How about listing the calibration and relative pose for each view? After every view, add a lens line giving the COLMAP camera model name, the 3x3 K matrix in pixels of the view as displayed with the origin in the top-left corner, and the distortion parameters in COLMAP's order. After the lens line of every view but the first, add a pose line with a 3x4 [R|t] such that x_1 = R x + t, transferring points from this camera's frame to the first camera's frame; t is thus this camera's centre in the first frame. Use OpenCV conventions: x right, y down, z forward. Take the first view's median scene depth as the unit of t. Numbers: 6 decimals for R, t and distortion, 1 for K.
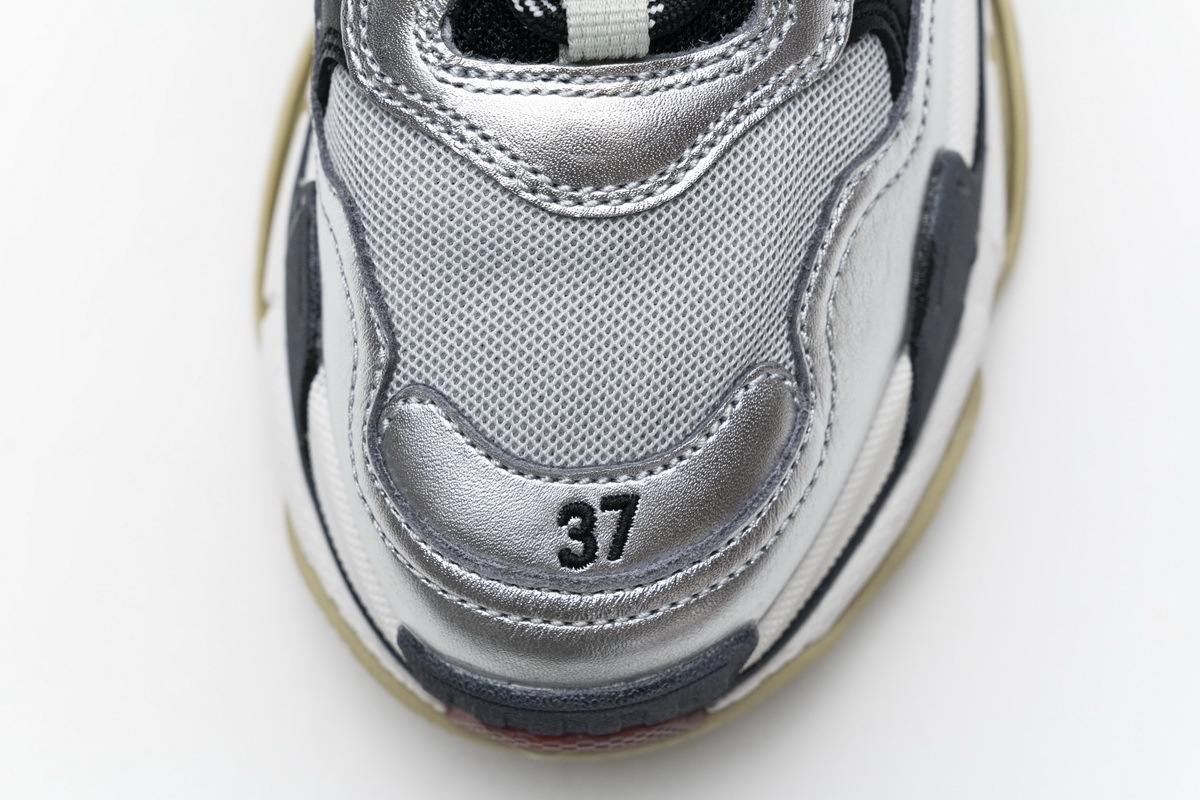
lens RADIAL K [[2392.1, 0, 600.0], [0, 2392.1, 400.0], [0, 0, 1]] dist [0.013982, 0.050146]
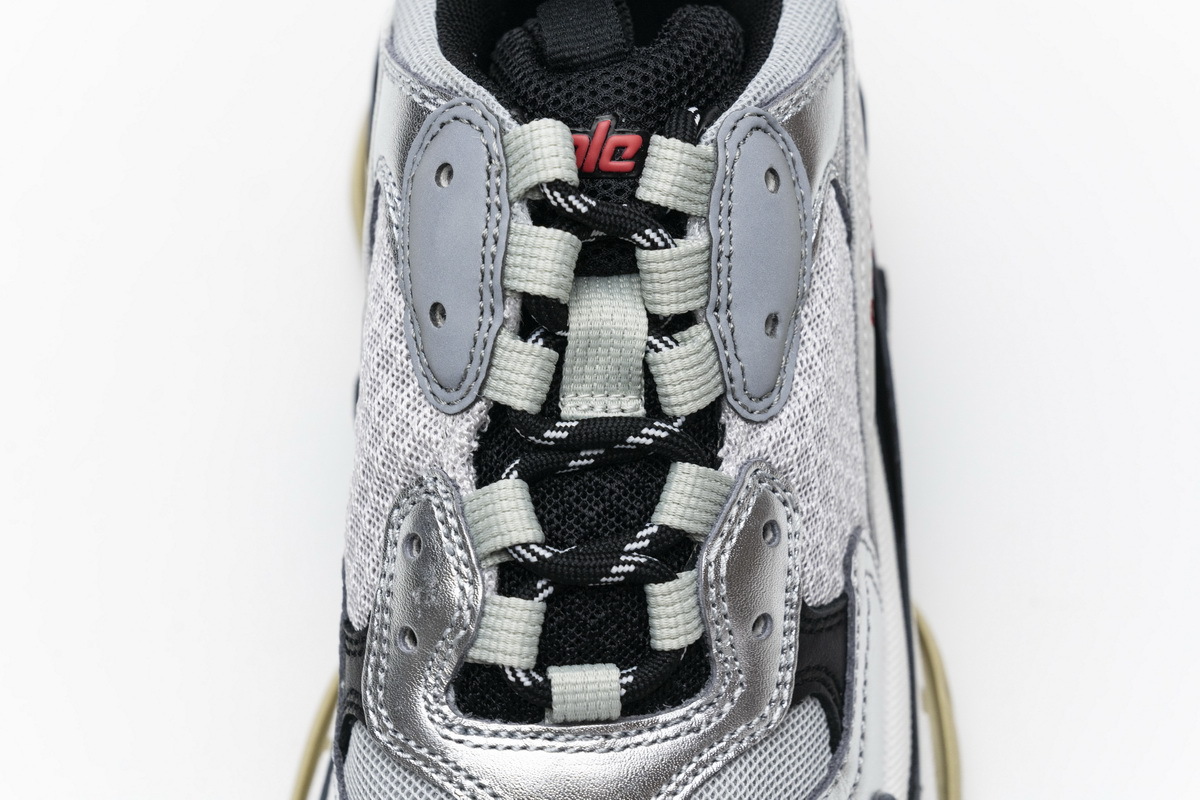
lens RADIAL K [[2392.1, 0, 600.0], [0, 2392.1, 400.0], [0, 0, 1]] dist [0.013982, 0.050146]
pose [[0.999956, 0.008285, -0.004494, 0.013899], [-0.009112, 0.971653, -0.236236, -0.016585], [0.002409, 0.236267, 0.971685, -0.184411]]
